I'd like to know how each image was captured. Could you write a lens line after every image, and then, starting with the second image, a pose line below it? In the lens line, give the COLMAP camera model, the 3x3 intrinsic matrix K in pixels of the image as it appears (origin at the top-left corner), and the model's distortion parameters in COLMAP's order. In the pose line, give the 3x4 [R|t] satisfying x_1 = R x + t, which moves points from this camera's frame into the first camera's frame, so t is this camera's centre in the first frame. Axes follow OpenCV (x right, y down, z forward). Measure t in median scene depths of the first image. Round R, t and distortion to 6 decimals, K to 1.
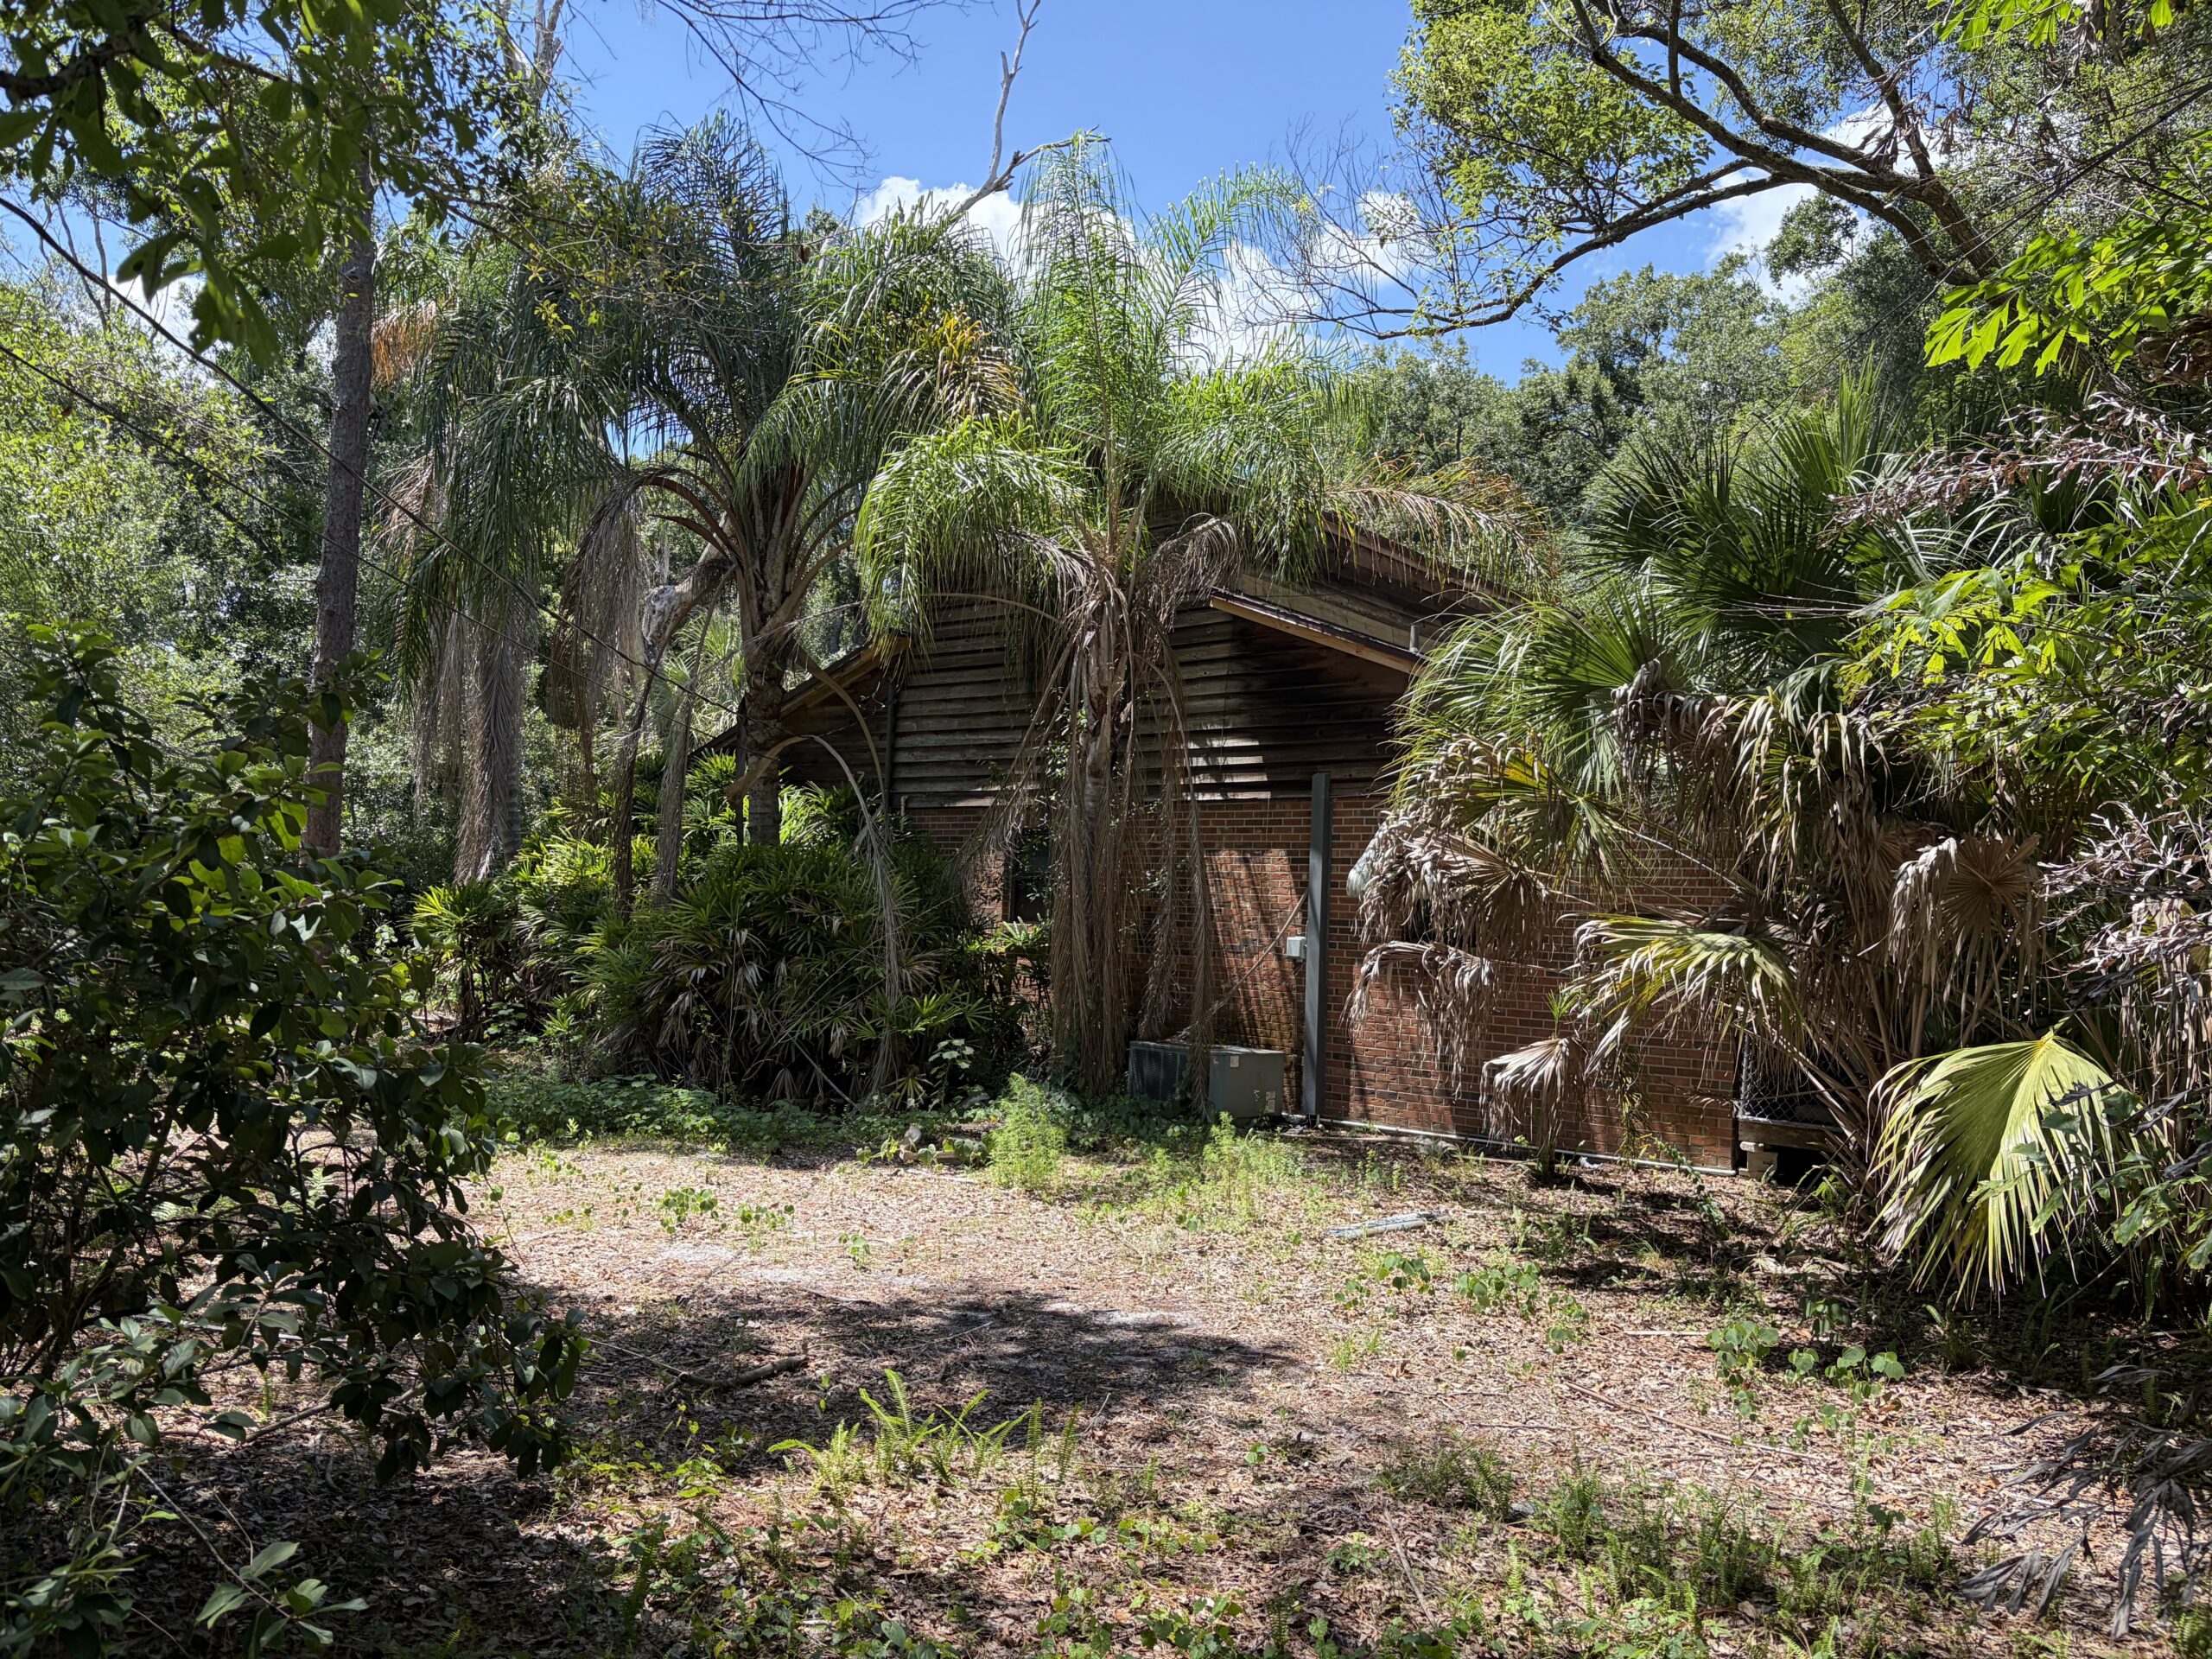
lens RADIAL K [[1666.9, 0, 1101.9], [0, 1666.9, 846.2], [0, 0, 1]] dist [0.077485, -0.093309]
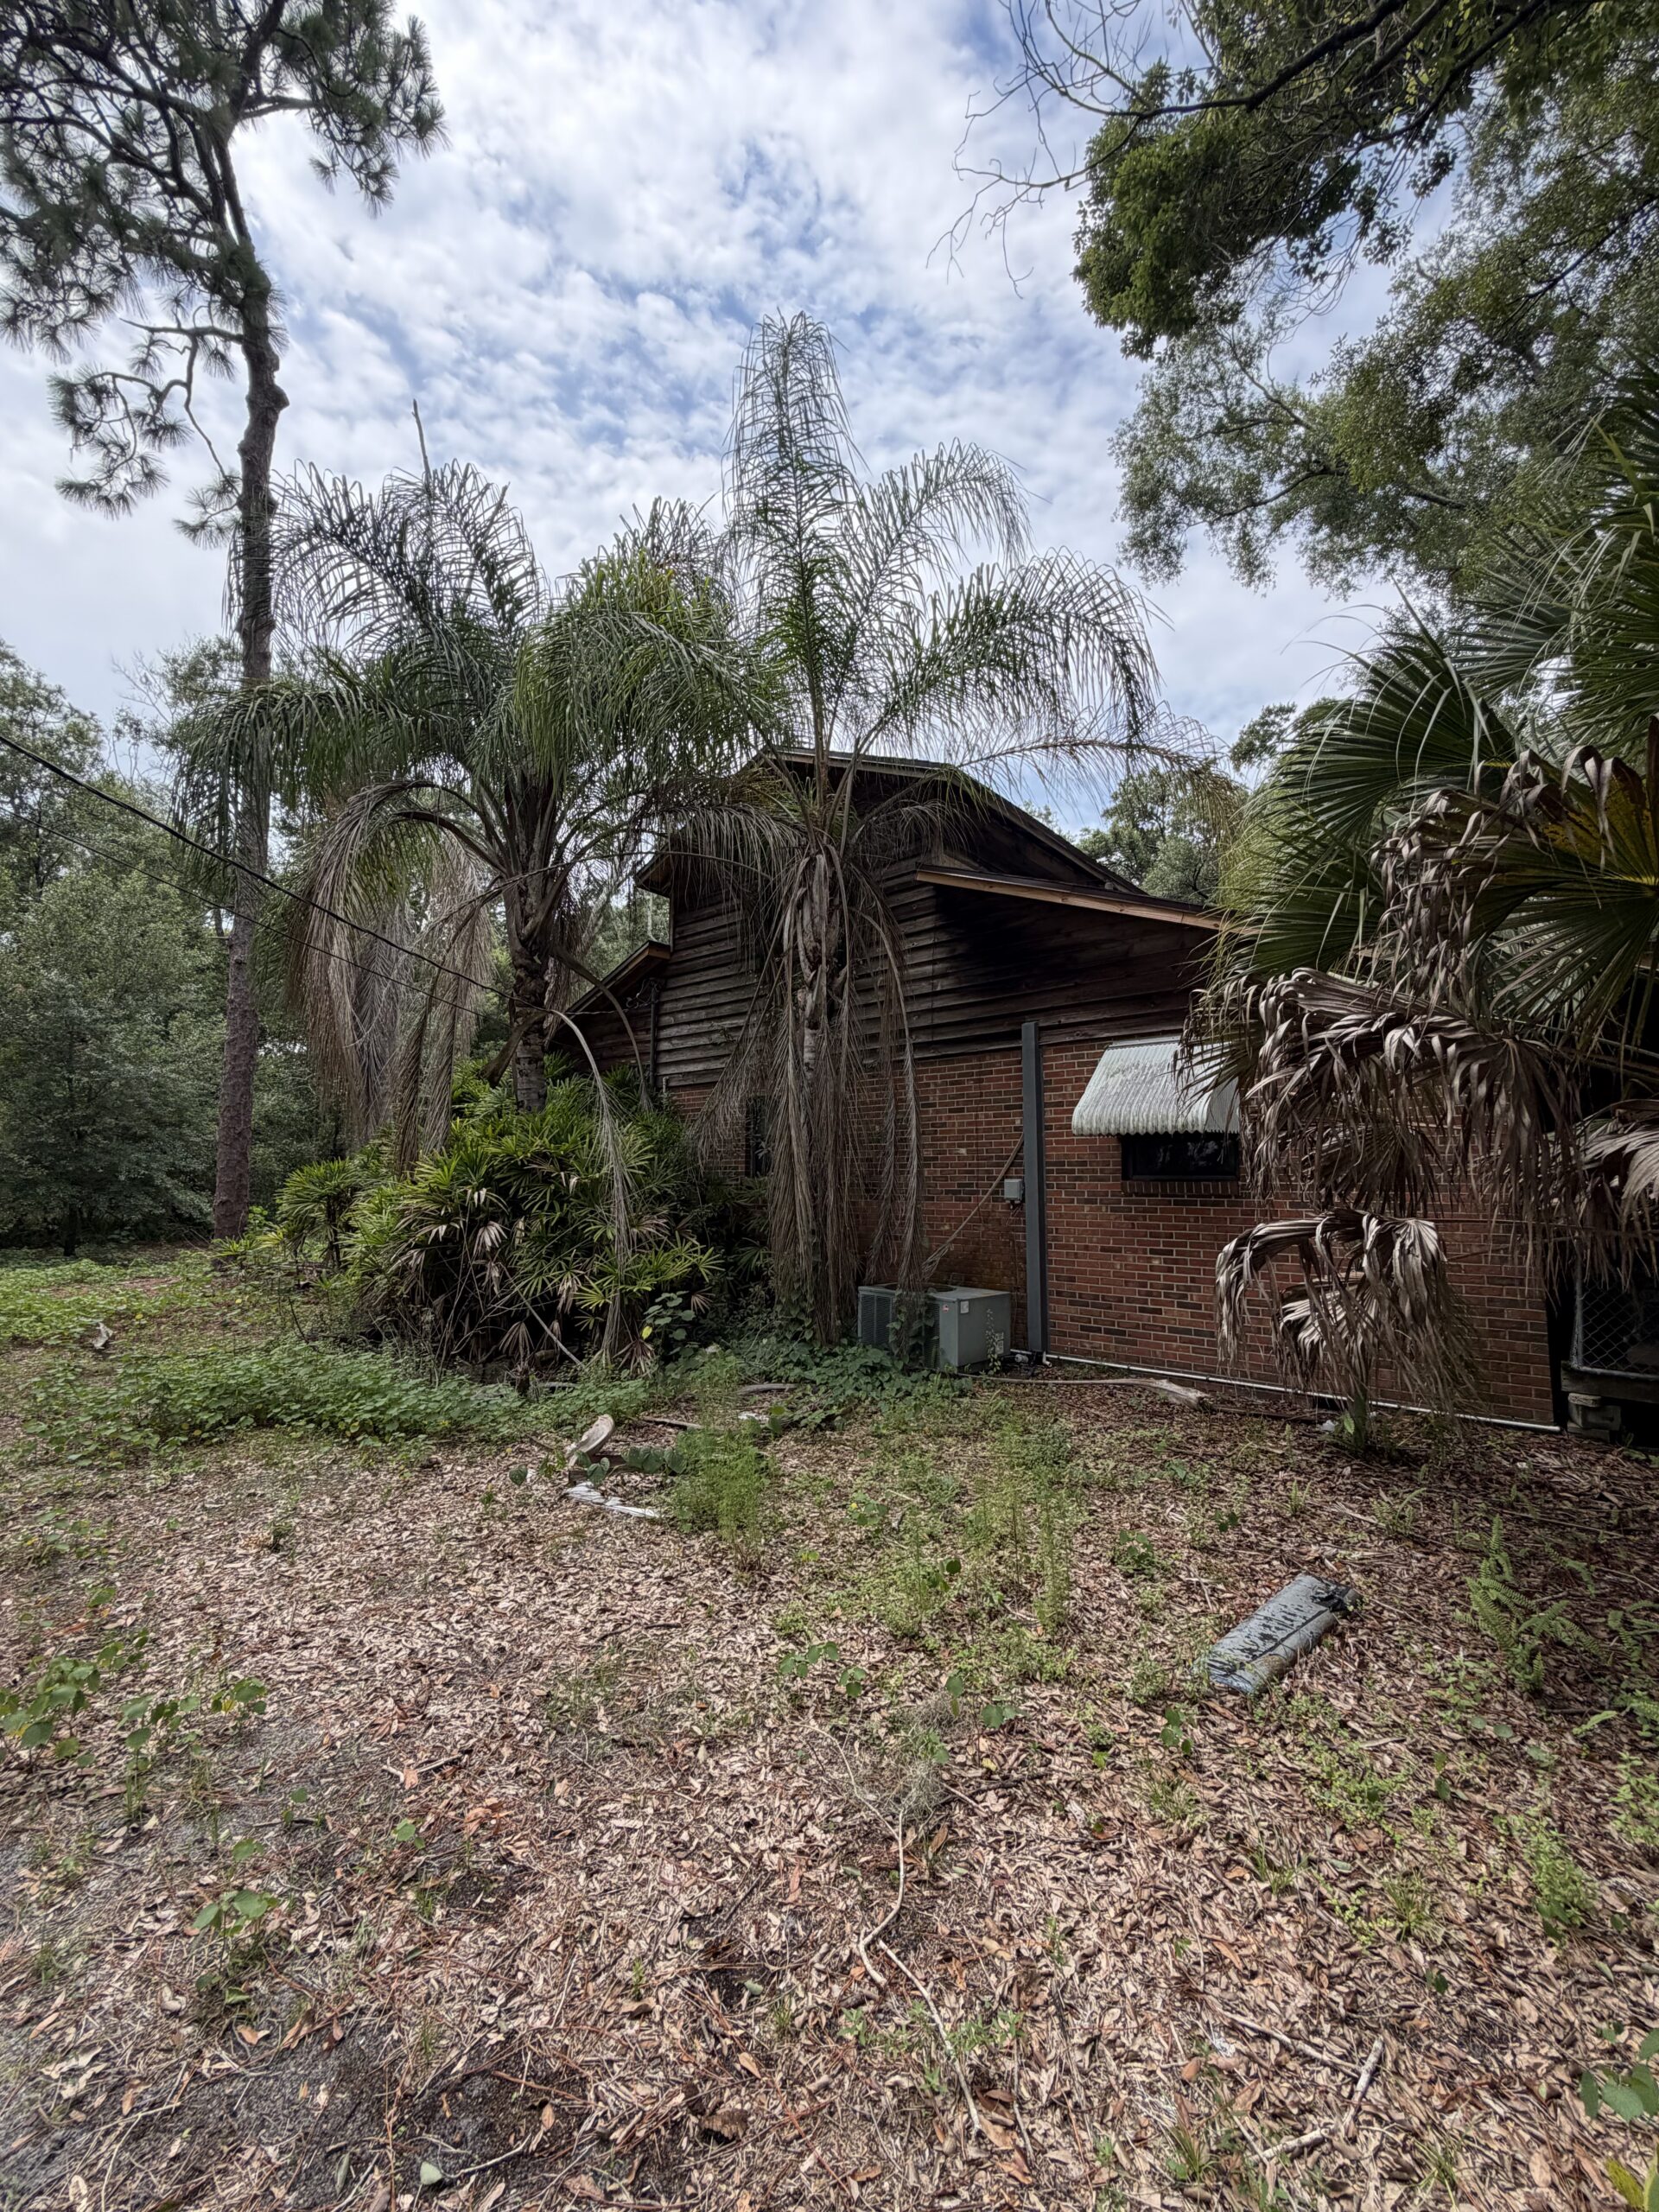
lens RADIAL K [[890.9, 0, 828.5], [0, 890.9, 1107.0], [0, 0, 1]] dist [-0.000312, 0.000501]
pose [[0.999493, -0.030879, -0.007747, 0.008003], [0.030569, 0.998834, -0.037374, 0.026134], [0.008892, 0.037118, 0.999271, 0.443029]]
